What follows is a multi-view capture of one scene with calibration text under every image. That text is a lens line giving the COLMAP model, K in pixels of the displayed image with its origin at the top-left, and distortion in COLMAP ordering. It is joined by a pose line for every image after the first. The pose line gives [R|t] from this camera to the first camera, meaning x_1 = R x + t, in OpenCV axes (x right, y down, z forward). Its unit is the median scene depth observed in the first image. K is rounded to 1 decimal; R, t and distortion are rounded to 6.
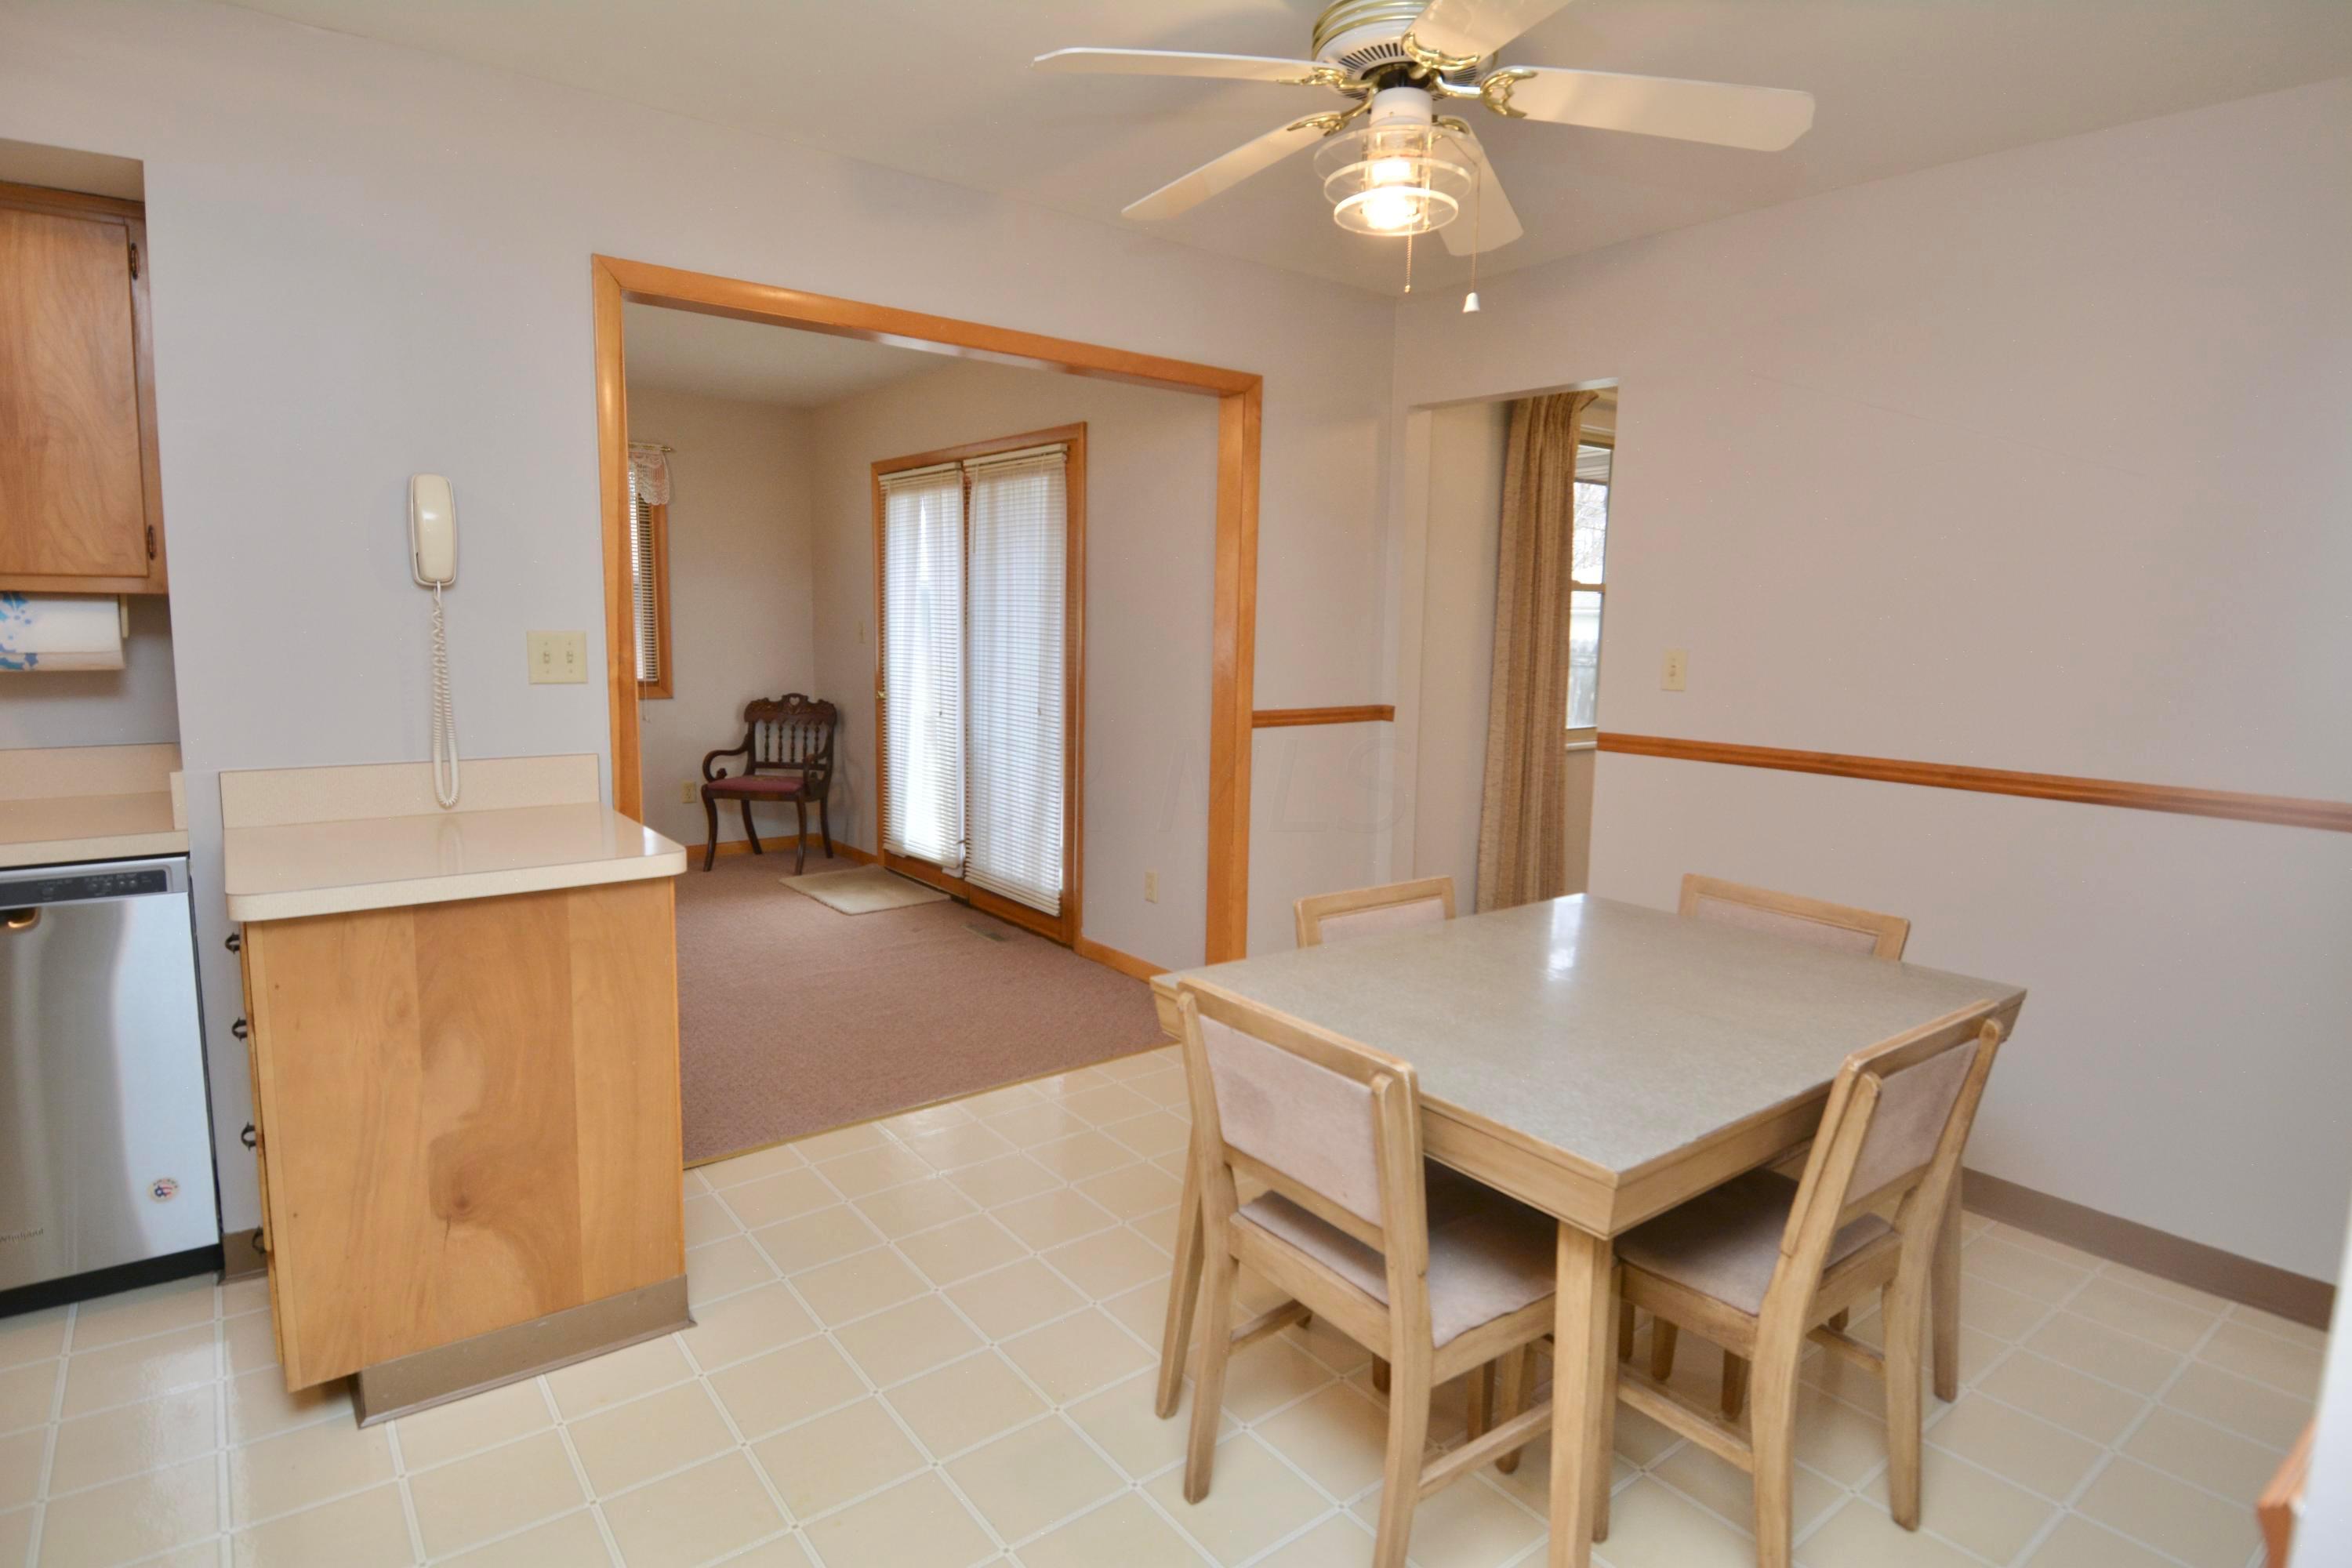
lens RADIAL K [[1272.8, 0, 1182.1], [0, 1272.8, 792.2], [0, 0, 1]] dist [0.063832, -0.053628]
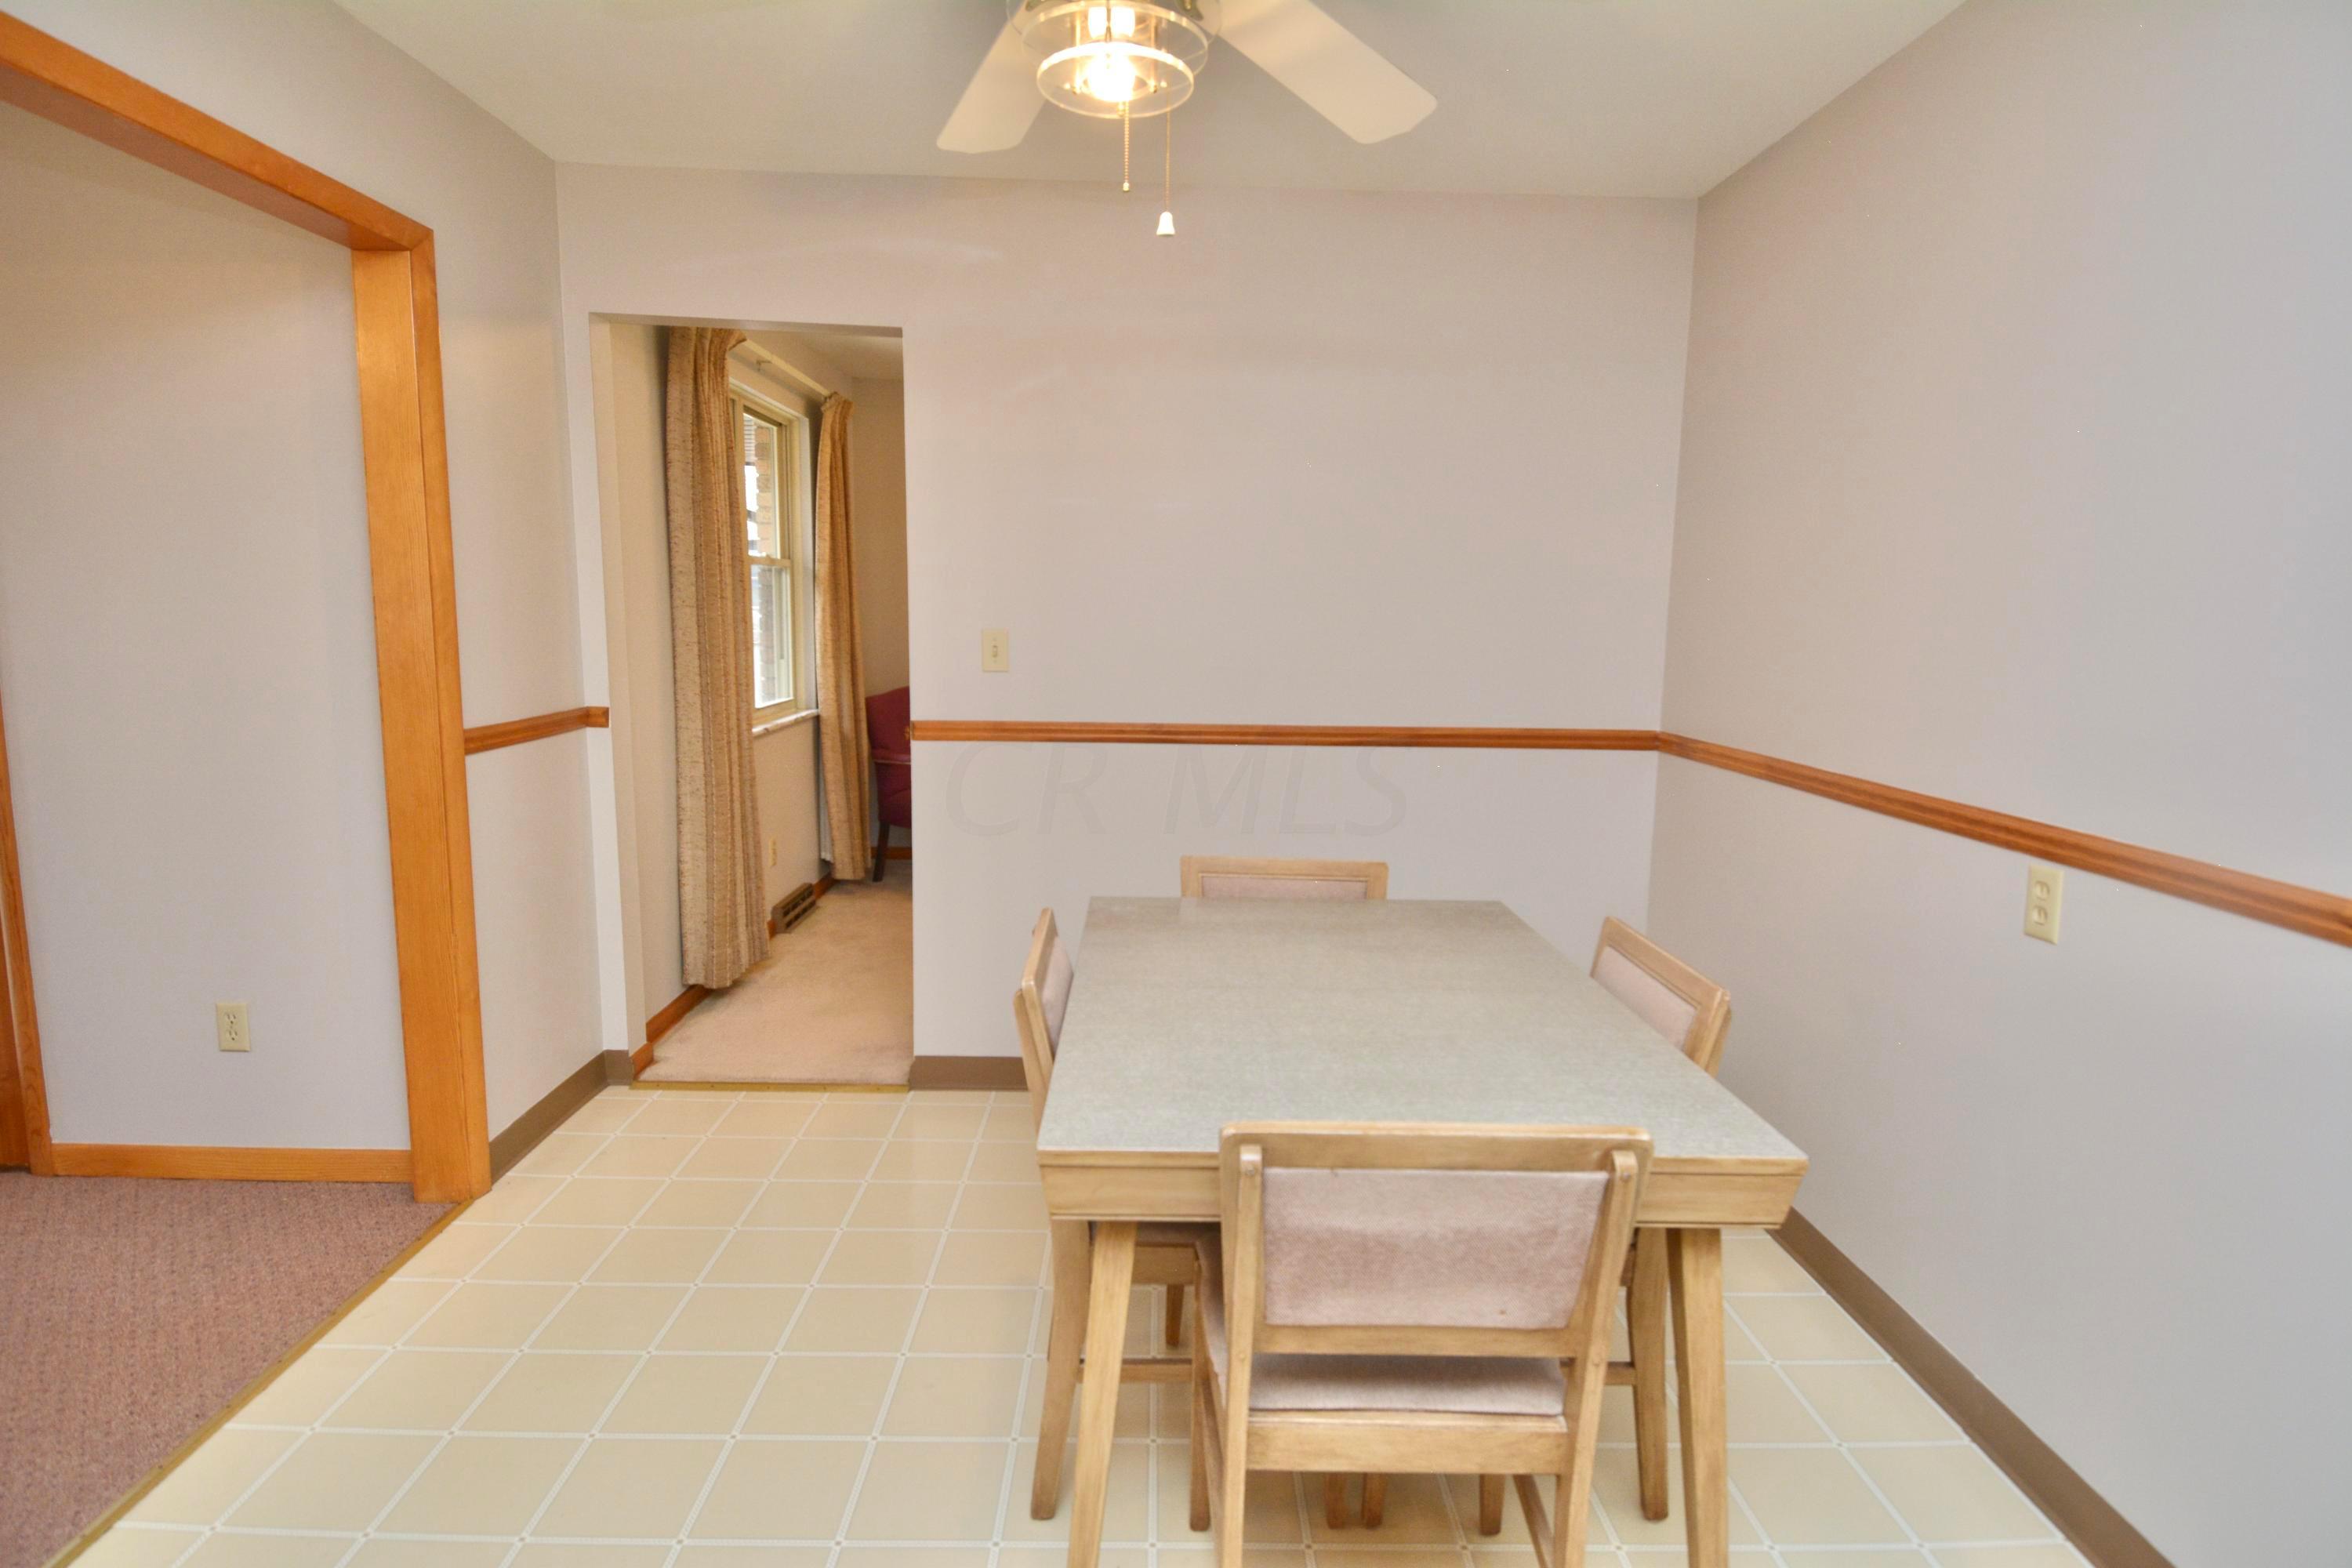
lens RADIAL K [[1249.2, 0, 1176.0], [0, 1249.2, 784.0], [0, 0, 1]] dist [0.052527, -0.059386]
pose [[0.577397, -0.125343, 0.806785, -0.279748], [0.105442, 0.991318, 0.078550, -0.050111], [-0.809626, 0.039714, 0.585600, 0.314767]]
